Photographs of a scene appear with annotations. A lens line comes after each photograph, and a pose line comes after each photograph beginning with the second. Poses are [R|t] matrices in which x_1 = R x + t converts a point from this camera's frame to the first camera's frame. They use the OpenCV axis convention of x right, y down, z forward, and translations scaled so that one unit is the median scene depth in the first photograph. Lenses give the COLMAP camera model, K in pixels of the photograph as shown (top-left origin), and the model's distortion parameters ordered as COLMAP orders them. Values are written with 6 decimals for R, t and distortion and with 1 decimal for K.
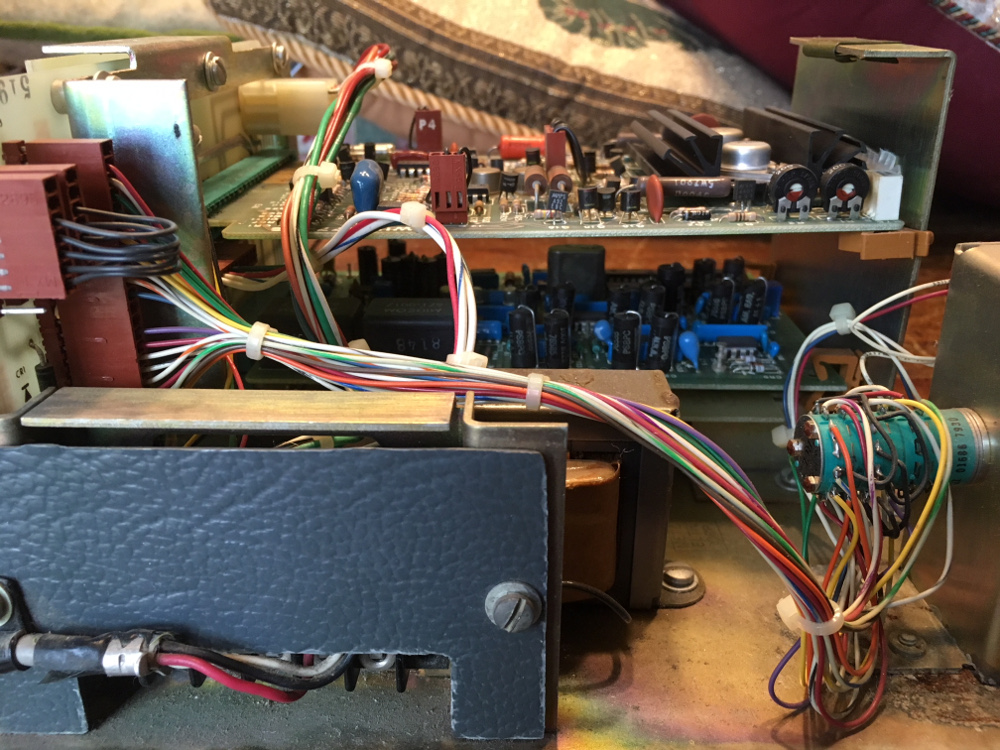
lens RADIAL K [[887.1, 0, 498.7], [0, 887.1, 357.5], [0, 0, 1]] dist [0.057381, -0.101917]
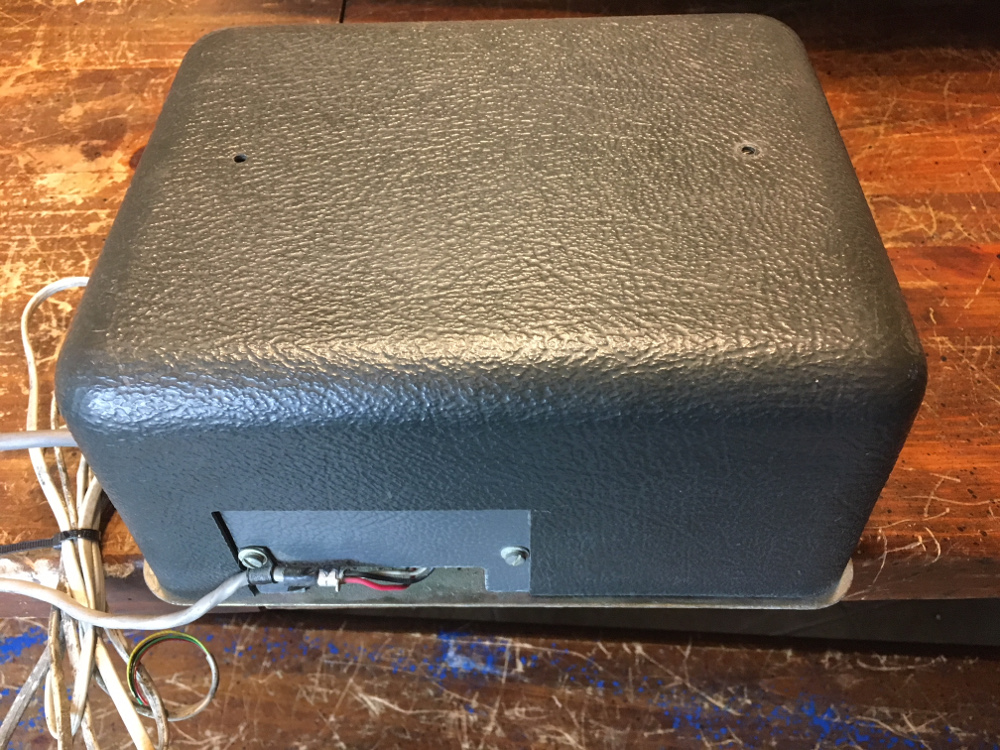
lens RADIAL K [[887.1, 0, 498.7], [0, 887.1, 357.5], [0, 0, 1]] dist [0.057381, -0.101917]
pose [[0.999581, -0.021812, -0.019038, 0.023401], [0.028261, 0.877843, 0.478113, -0.912830], [0.006284, -0.478451, 0.878092, -0.470603]]
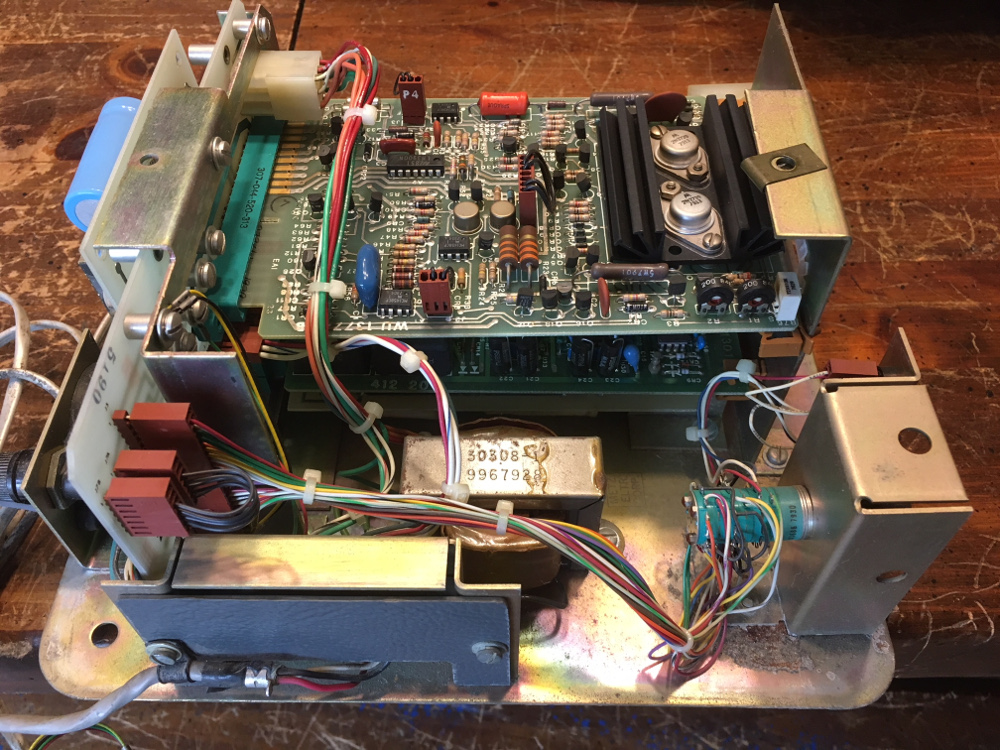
lens RADIAL K [[887.1, 0, 498.7], [0, 887.1, 357.5], [0, 0, 1]] dist [0.057381, -0.101917]
pose [[0.999915, -0.012998, -0.001347, 0.036515], [0.011970, 0.869703, 0.493430, -0.842584], [-0.005242, -0.493404, 0.869785, -0.132534]]
